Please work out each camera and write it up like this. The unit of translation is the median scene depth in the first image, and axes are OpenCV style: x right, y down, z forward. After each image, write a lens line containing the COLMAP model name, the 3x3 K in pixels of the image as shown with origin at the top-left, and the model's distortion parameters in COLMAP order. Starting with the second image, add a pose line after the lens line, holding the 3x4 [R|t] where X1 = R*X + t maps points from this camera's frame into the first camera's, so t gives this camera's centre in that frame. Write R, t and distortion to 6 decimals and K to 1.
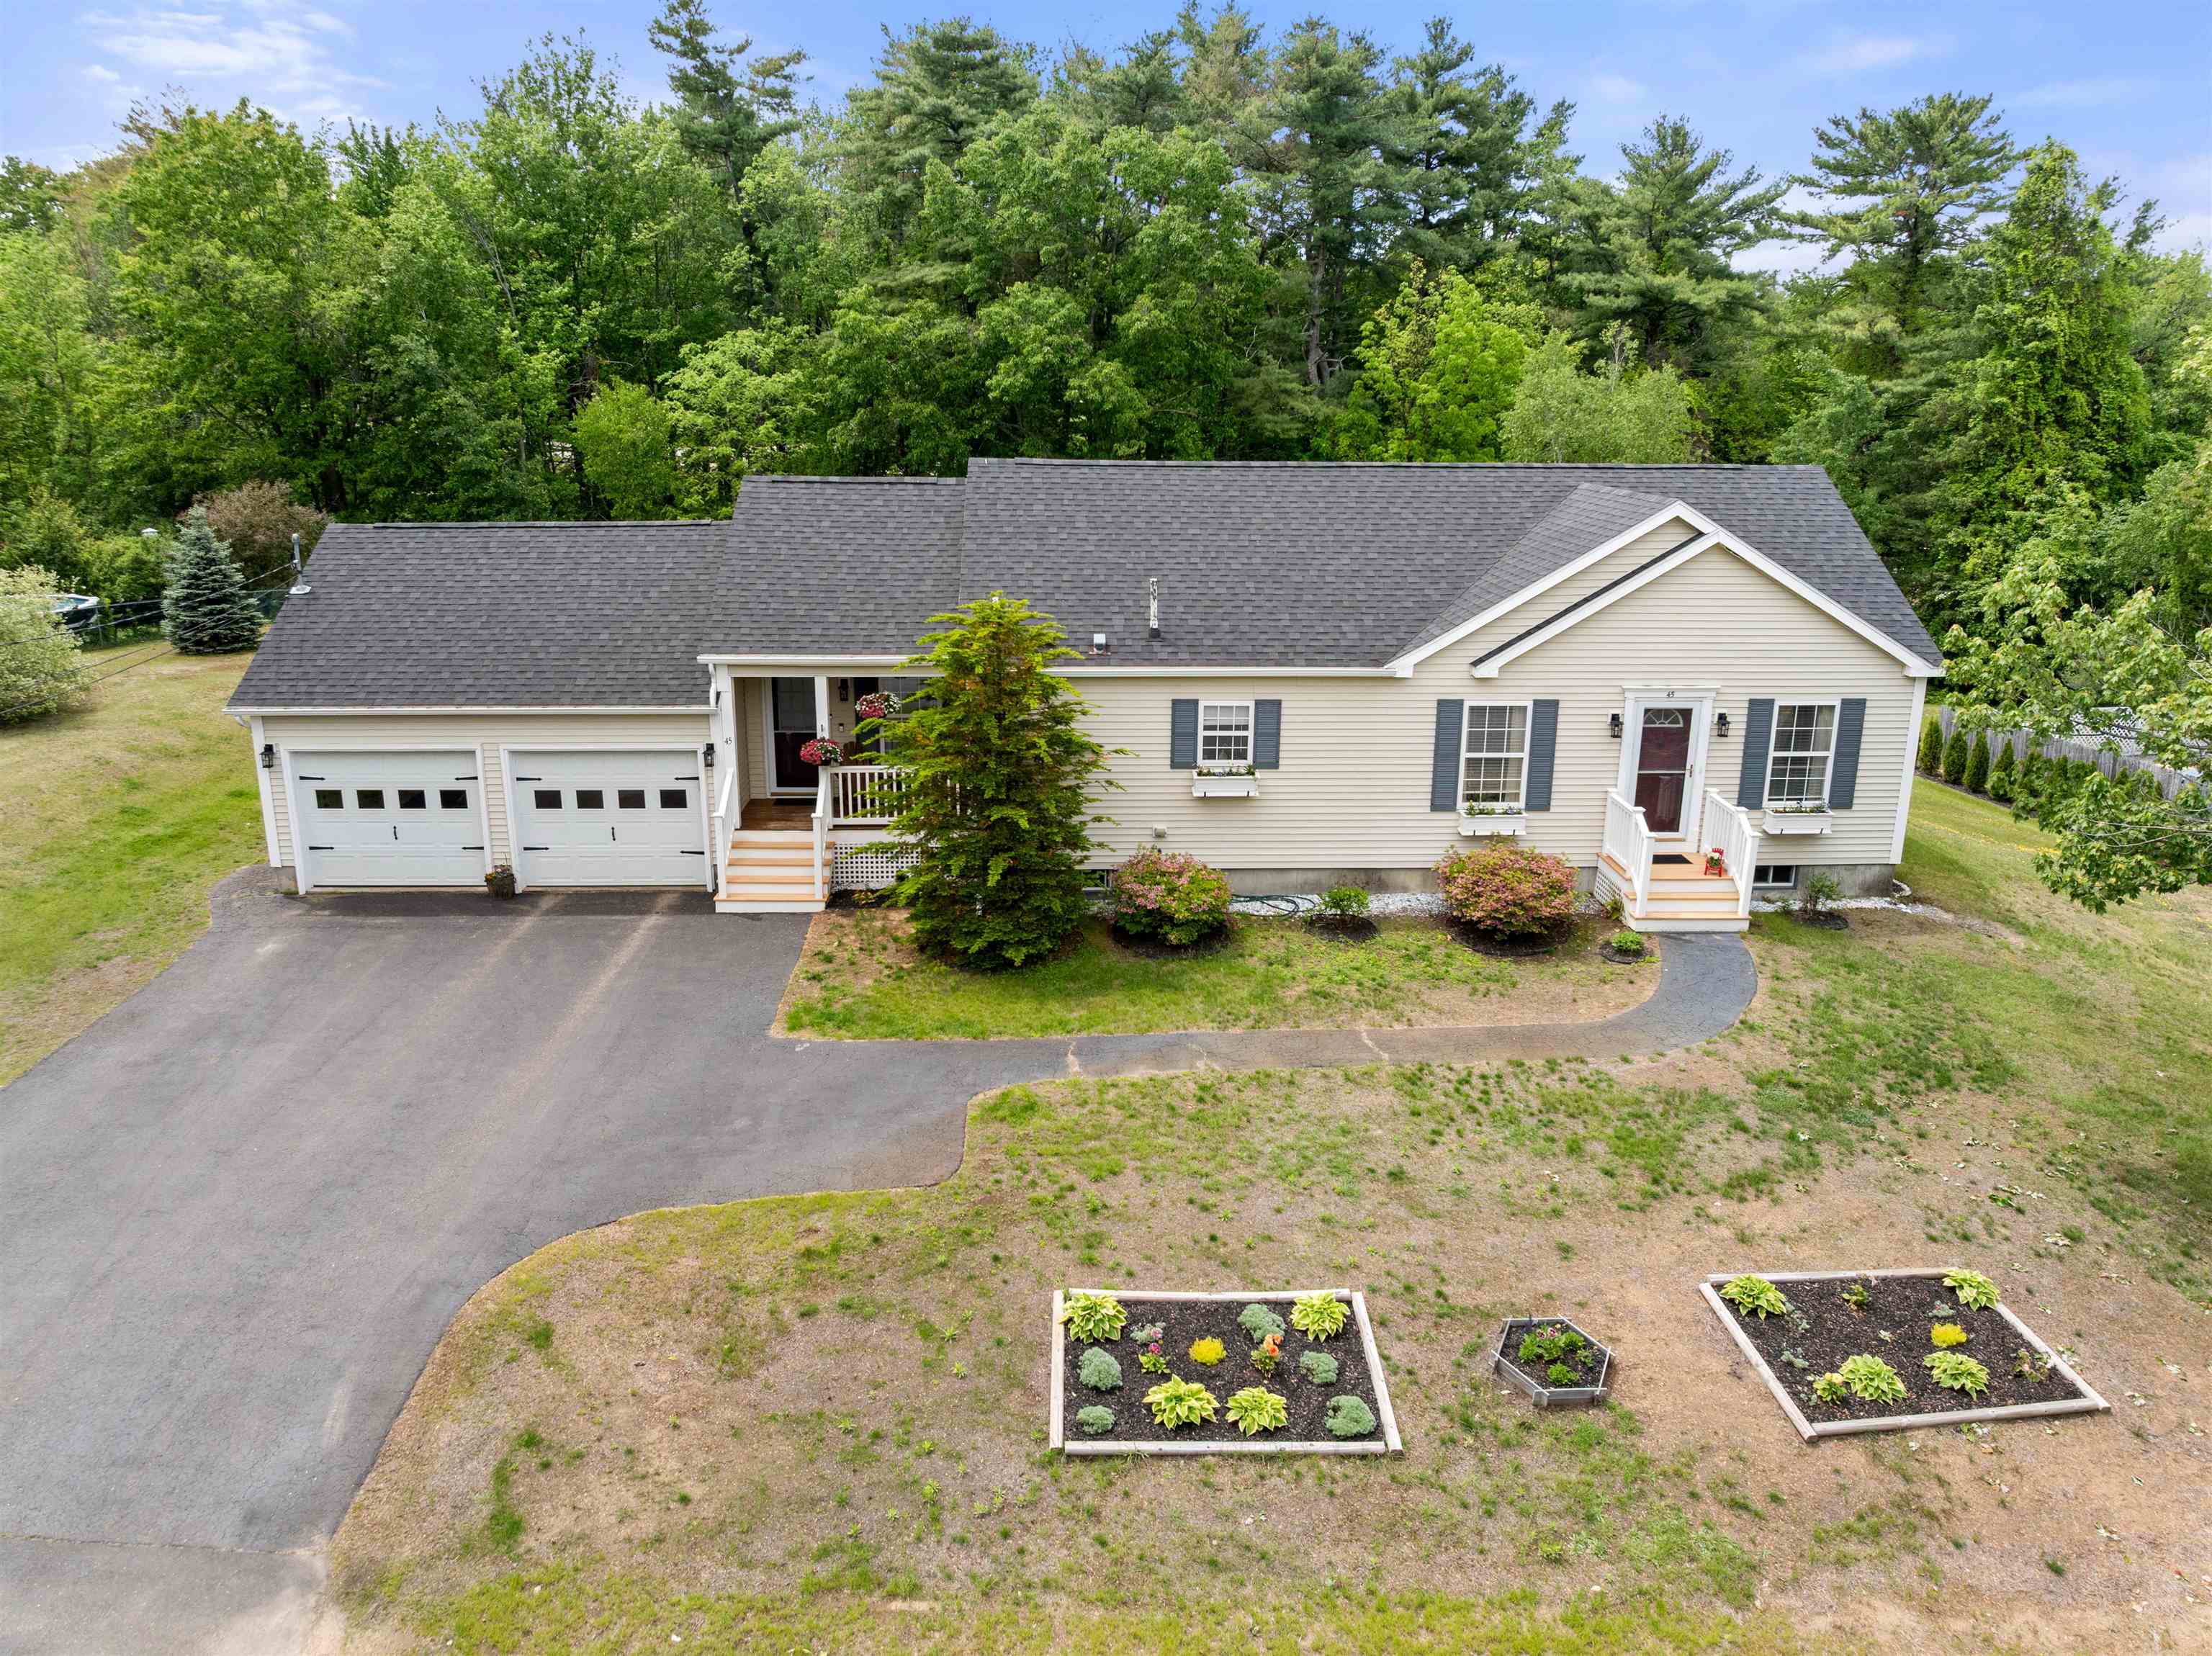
lens RADIAL K [[1559.4, 0, 1117.0], [0, 1559.4, 829.8], [0, 0, 1]] dist [-0.038618, 0.005237]
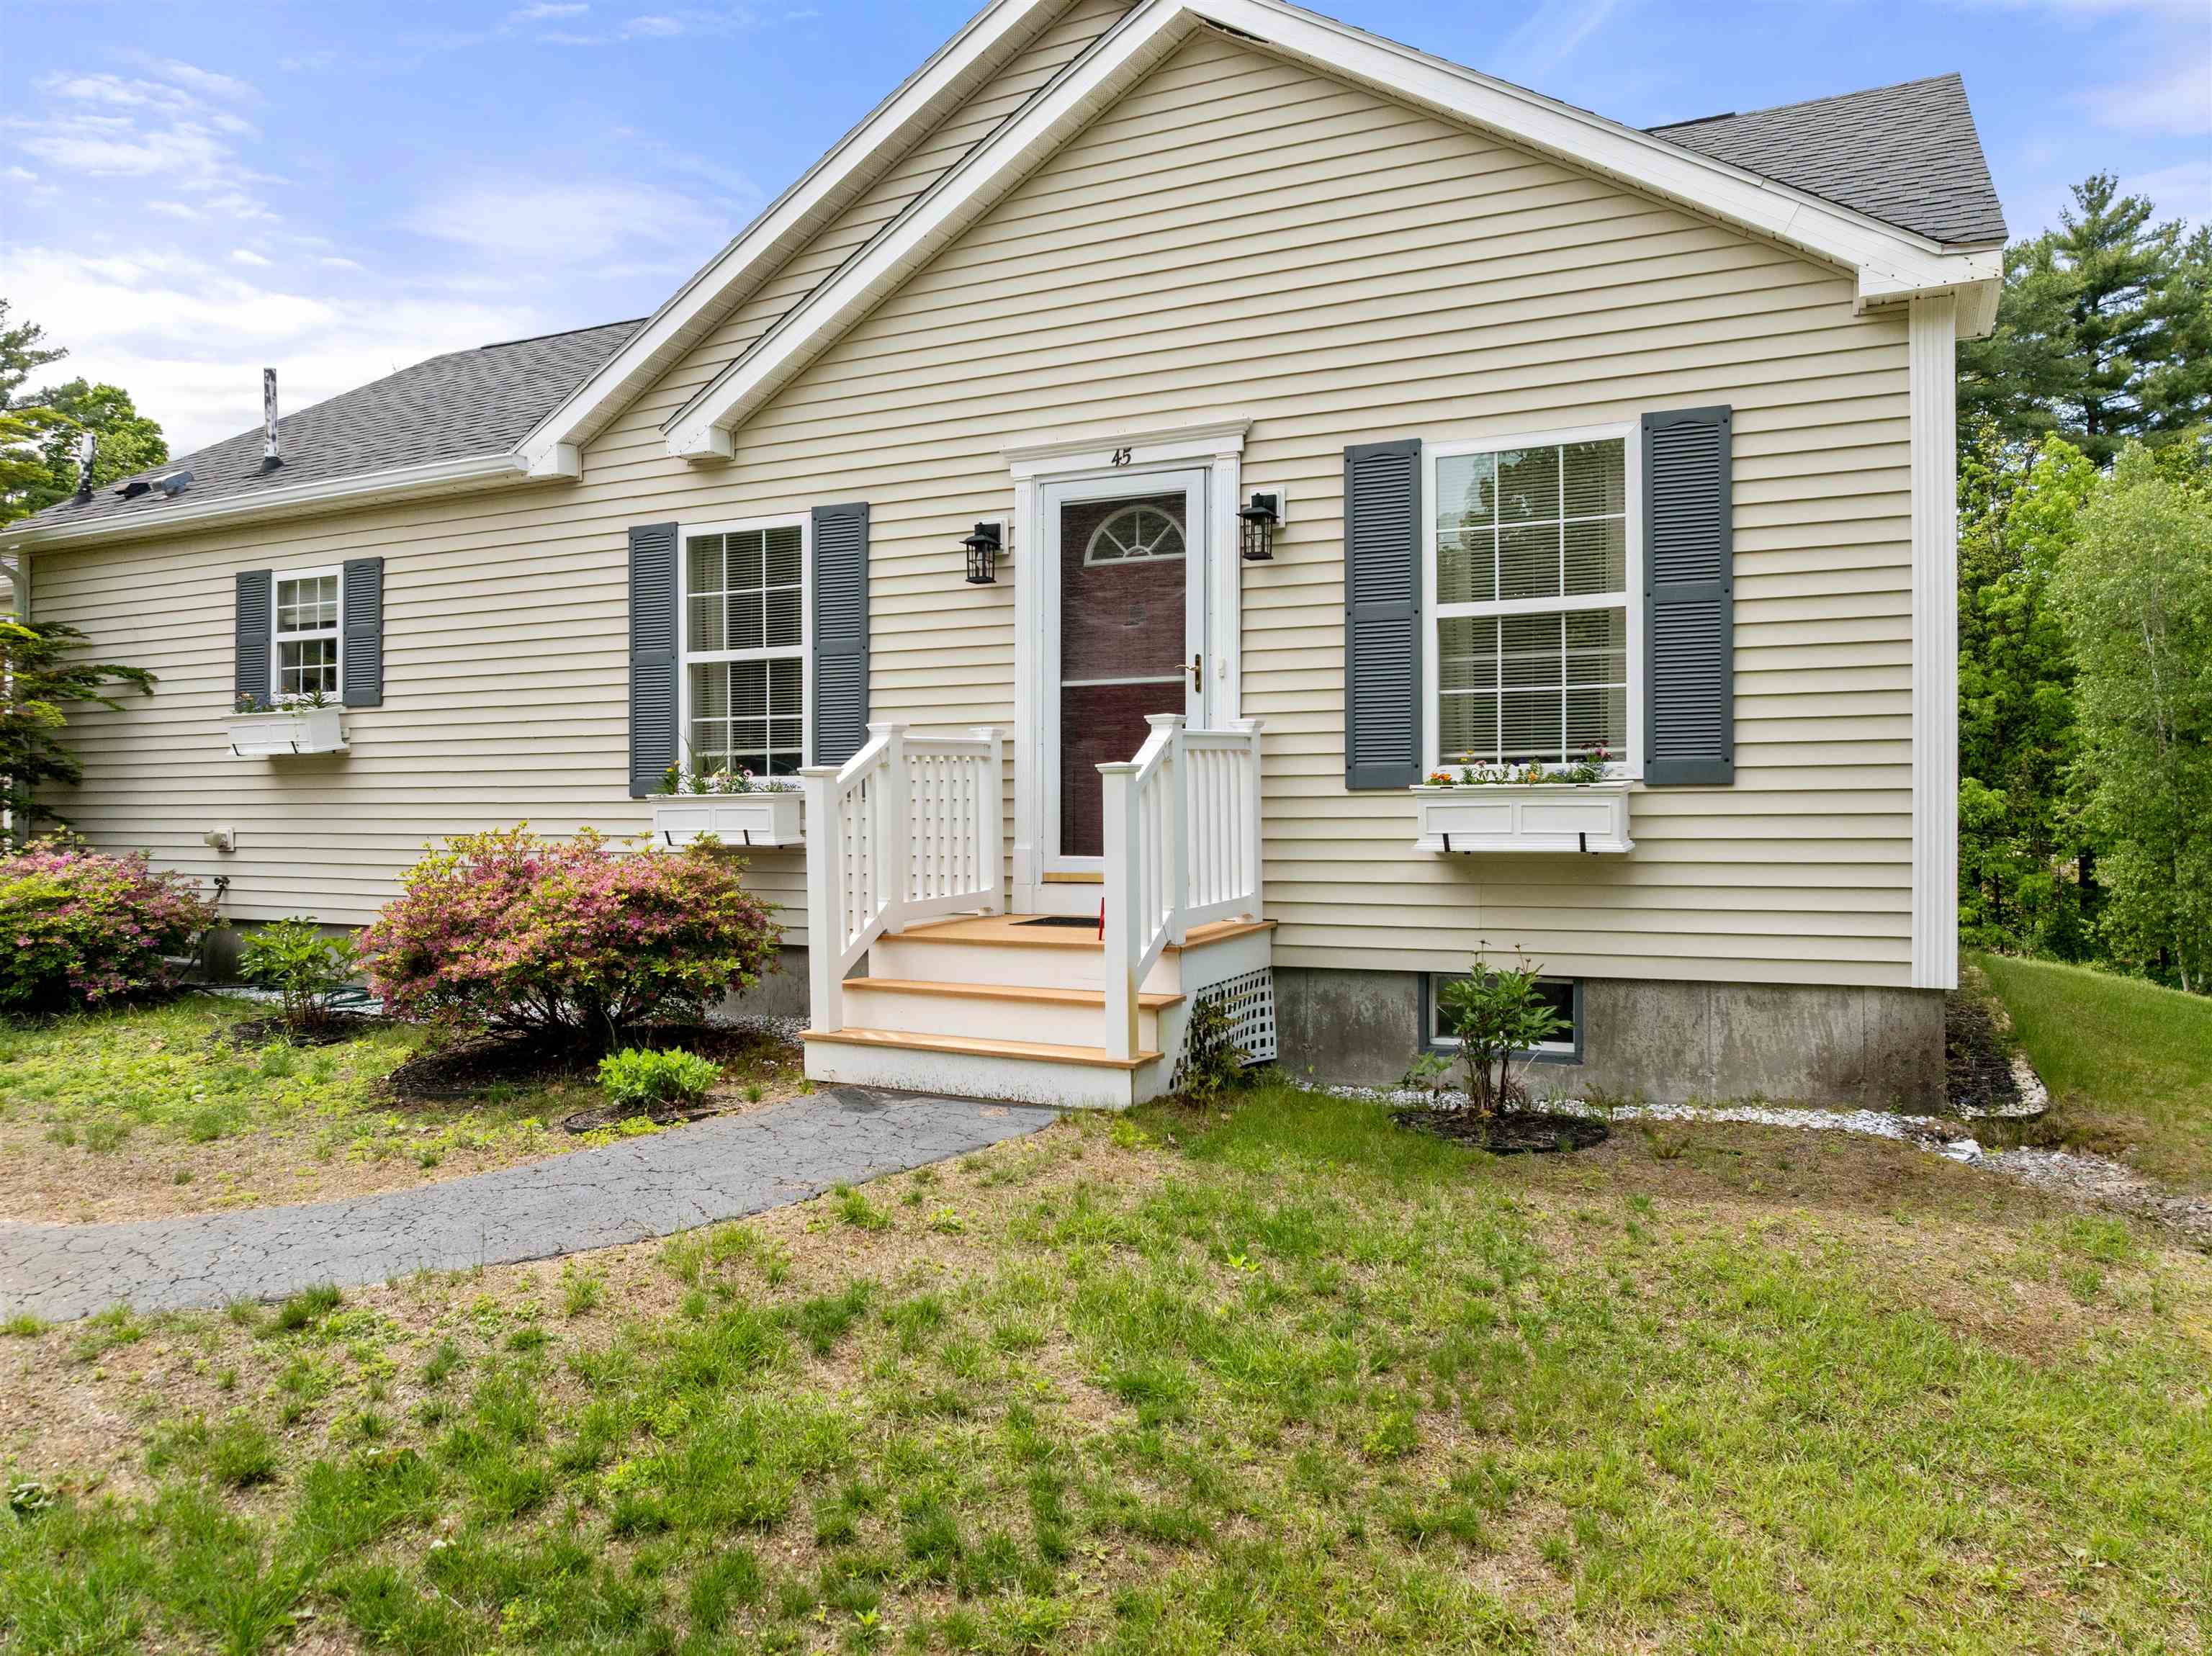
lens RADIAL K [[1582.0, 0, 1106.0], [0, 1582.0, 828.0], [0, 0, 1]] dist [-0.030856, -0.001507]
pose [[0.873528, -0.005688, -0.486741, 0.526266], [-0.123958, 0.964368, -0.233729, 0.080572], [0.470727, 0.264504, 0.841697, 0.707209]]
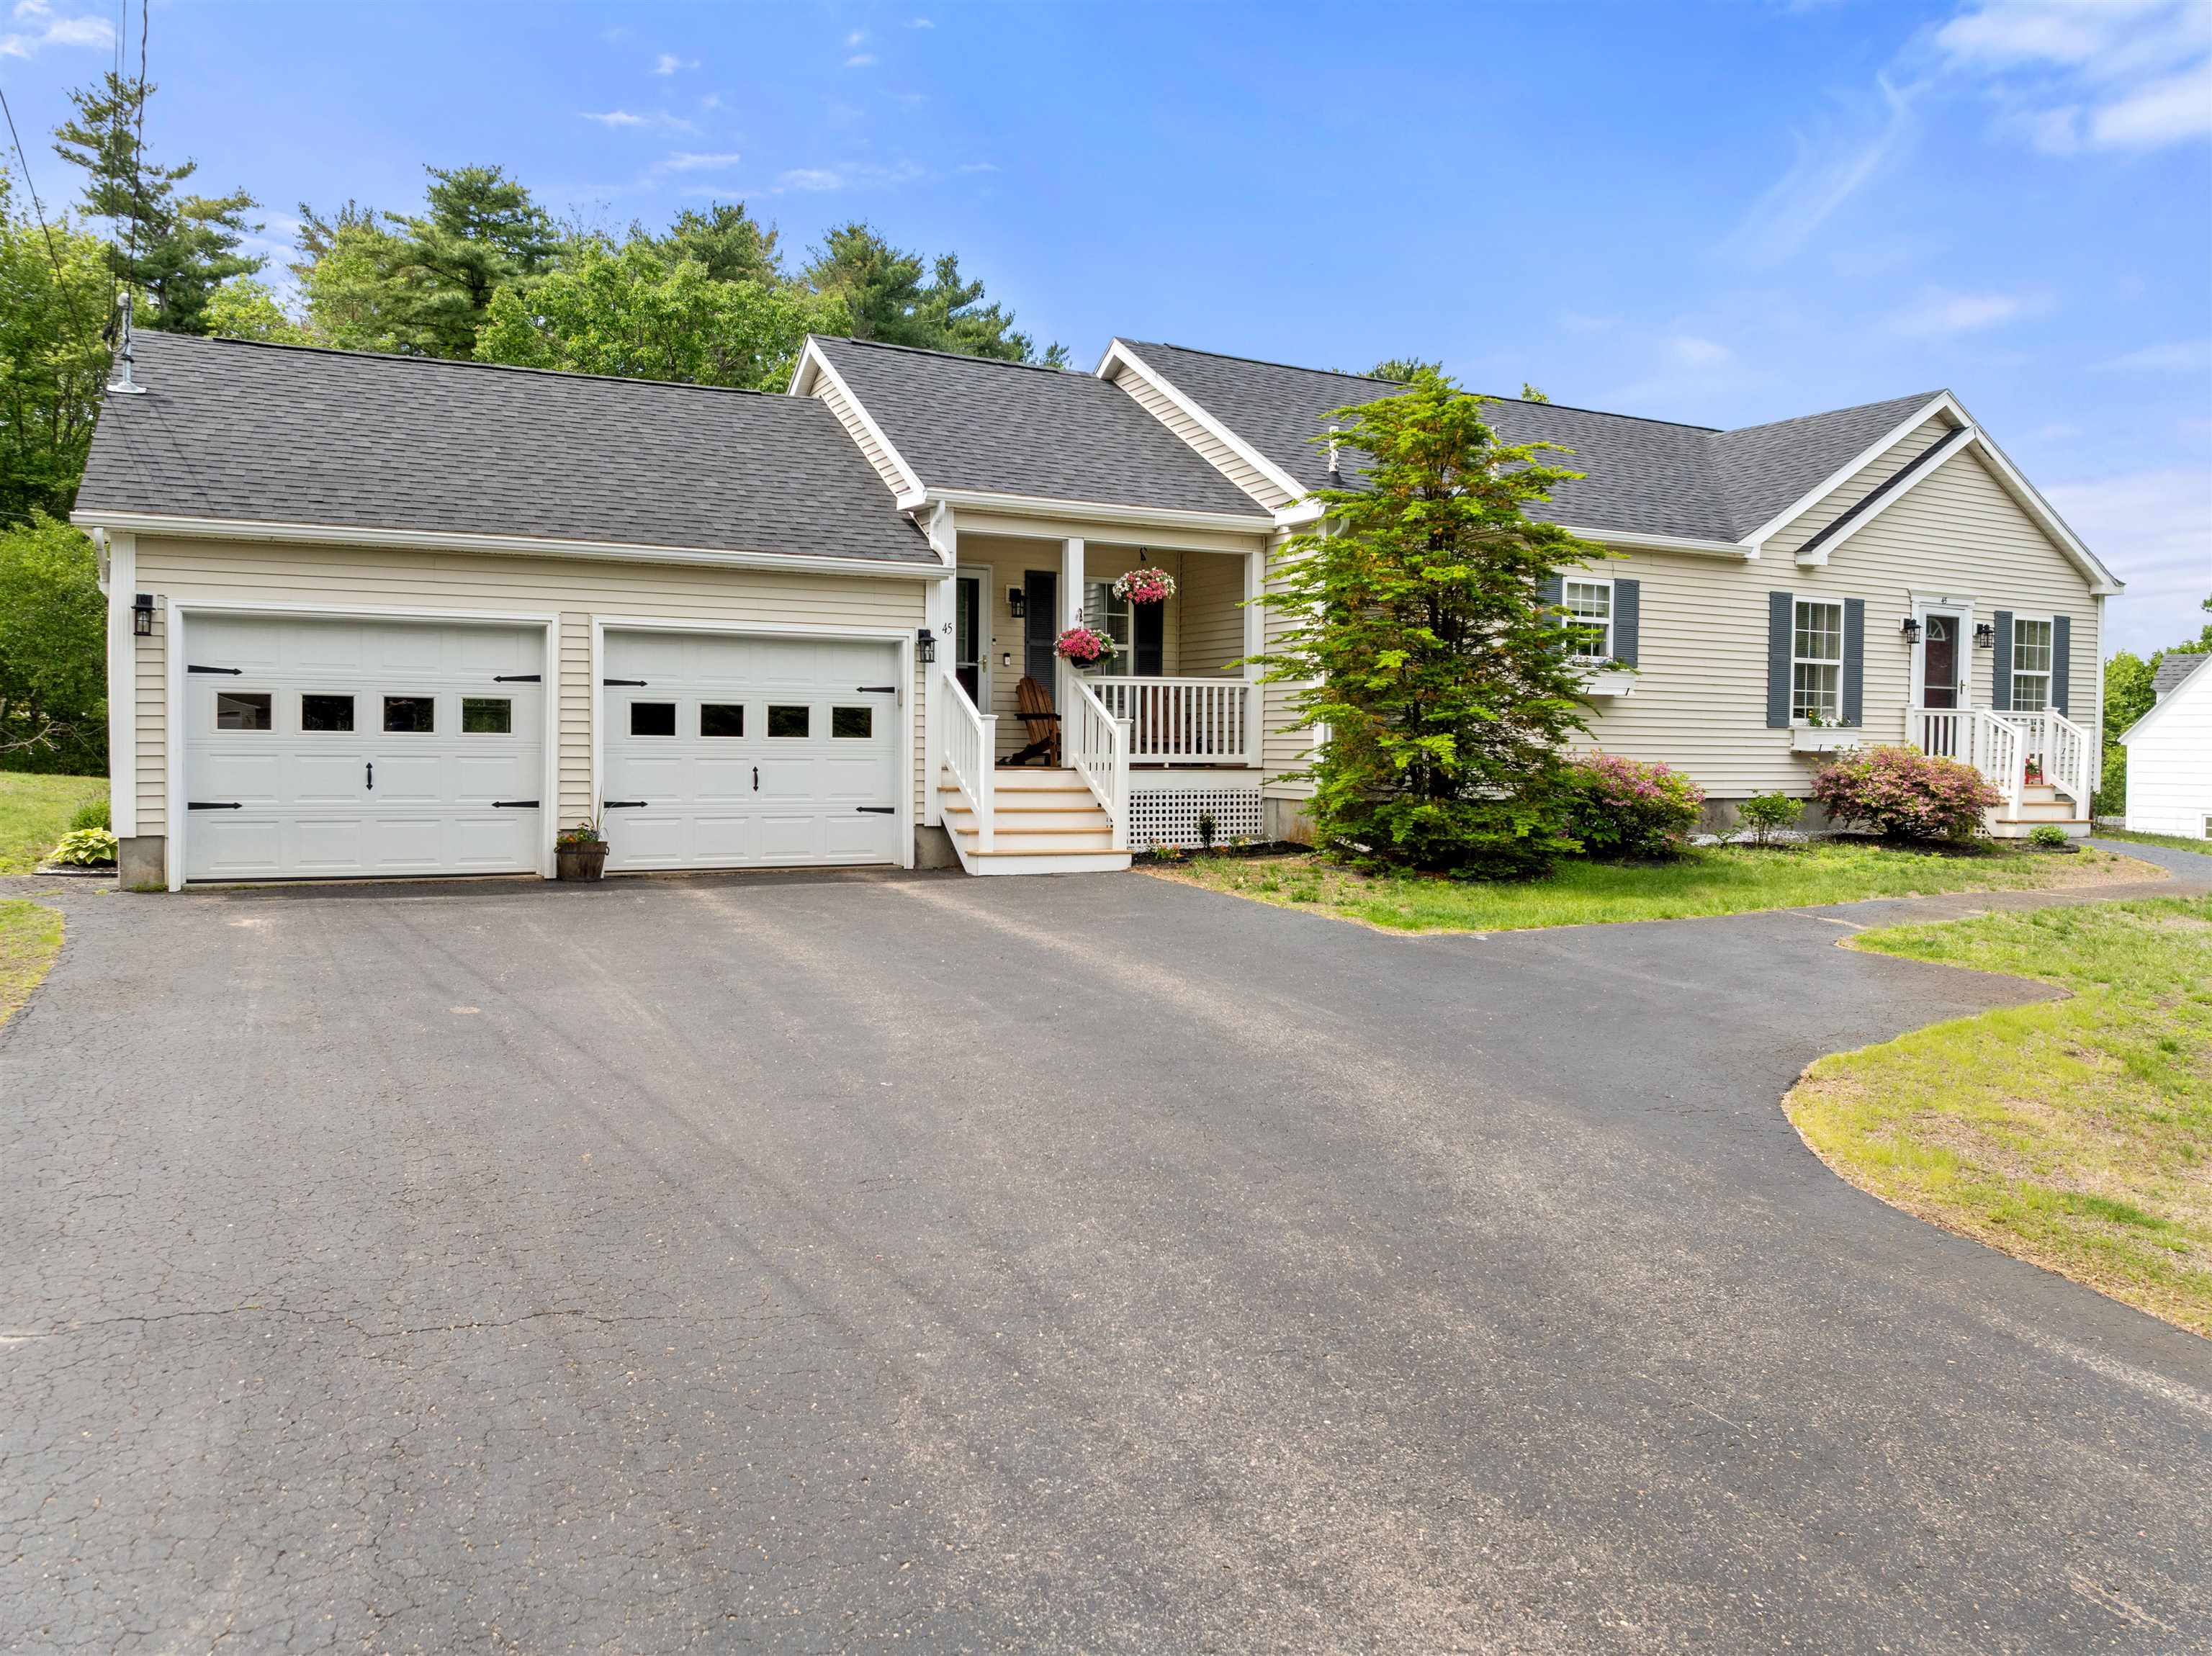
lens RADIAL K [[1583.4, 0, 1117.7], [0, 1583.4, 806.2], [0, 0, 1]] dist [-0.055701, 0.031573]
pose [[0.902992, -0.015839, 0.429365, -0.483583], [0.112713, 0.973054, -0.201150, 0.161756], [-0.414609, 0.230032, 0.880446, 0.411130]]
